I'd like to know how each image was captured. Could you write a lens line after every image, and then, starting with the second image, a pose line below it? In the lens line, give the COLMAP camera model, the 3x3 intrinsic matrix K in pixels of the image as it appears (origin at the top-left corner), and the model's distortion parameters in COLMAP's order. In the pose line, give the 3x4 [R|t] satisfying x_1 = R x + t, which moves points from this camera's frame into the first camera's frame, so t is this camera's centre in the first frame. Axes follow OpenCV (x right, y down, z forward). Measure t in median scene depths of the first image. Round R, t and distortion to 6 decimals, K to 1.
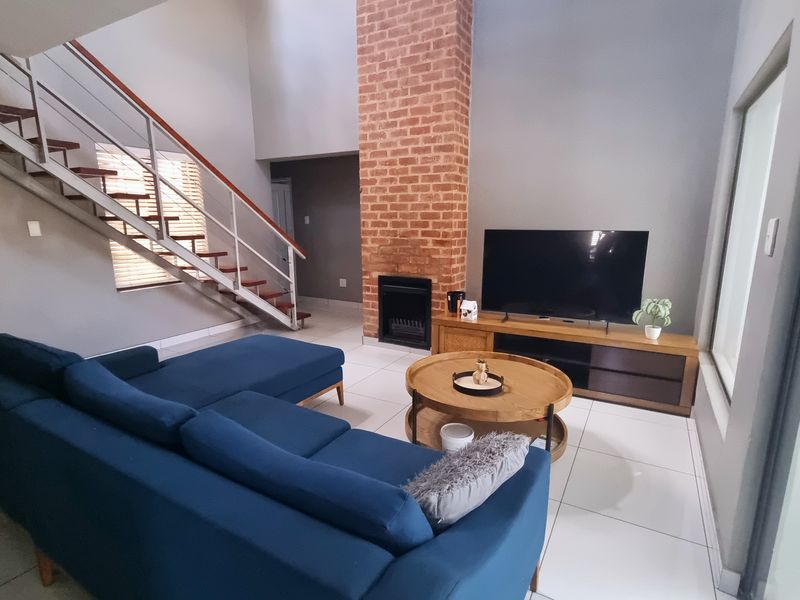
lens RADIAL K [[437.7, 0, 395.2], [0, 437.7, 308.9], [0, 0, 1]] dist [0.006325, -0.000007]
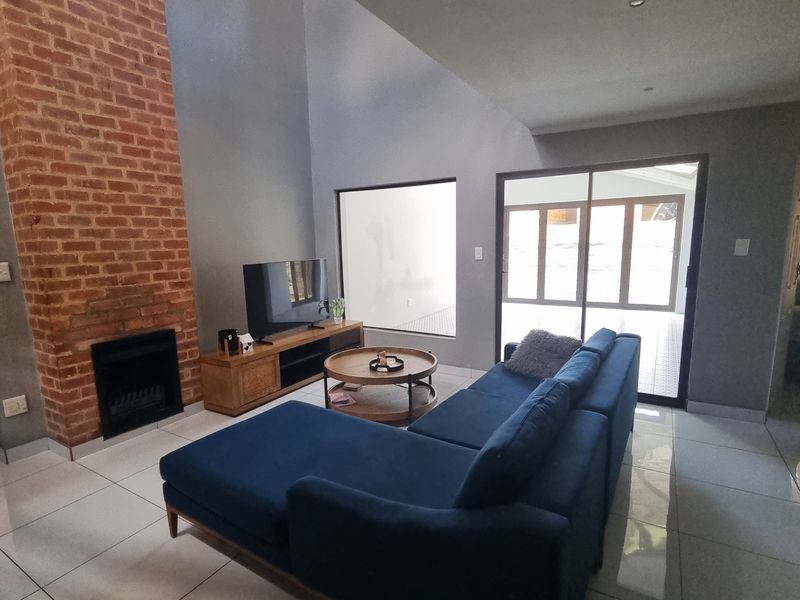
lens RADIAL K [[437.7, 0, 391.0], [0, 437.7, 313.5], [0, 0, 1]] dist [0.006325, -0.000007]
pose [[0.024865, -0.160183, 0.986774, -0.745840], [0.234071, 0.960573, 0.150032, -0.125749], [-0.971902, 0.227244, 0.061379, 0.534990]]
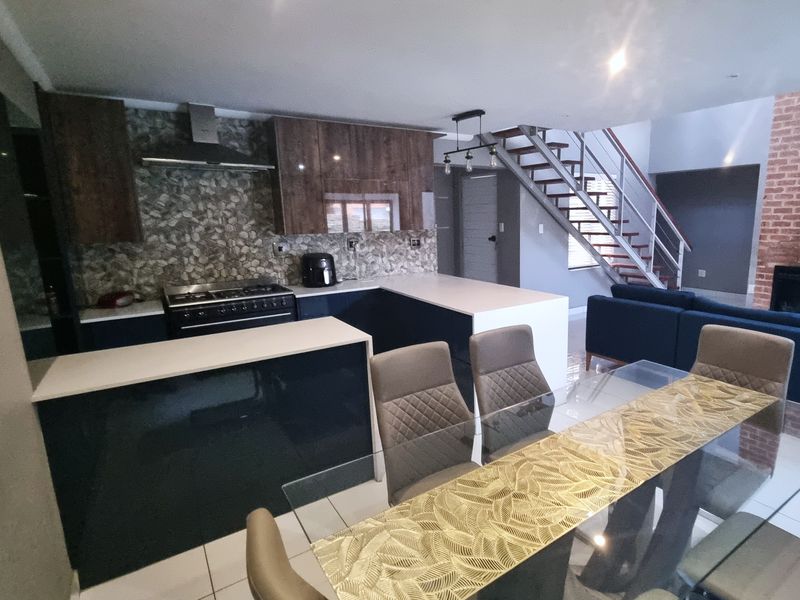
lens RADIAL K [[437.7, 0, 458.0], [0, 437.7, 295.0], [0, 0, 1]] dist [0.006325, -0.000007]
pose [[0.909959, 0.062416, -0.409975, -0.364803], [-0.071184, 0.997444, -0.006140, 0.083383], [0.408544, 0.034771, 0.912076, -0.523406]]
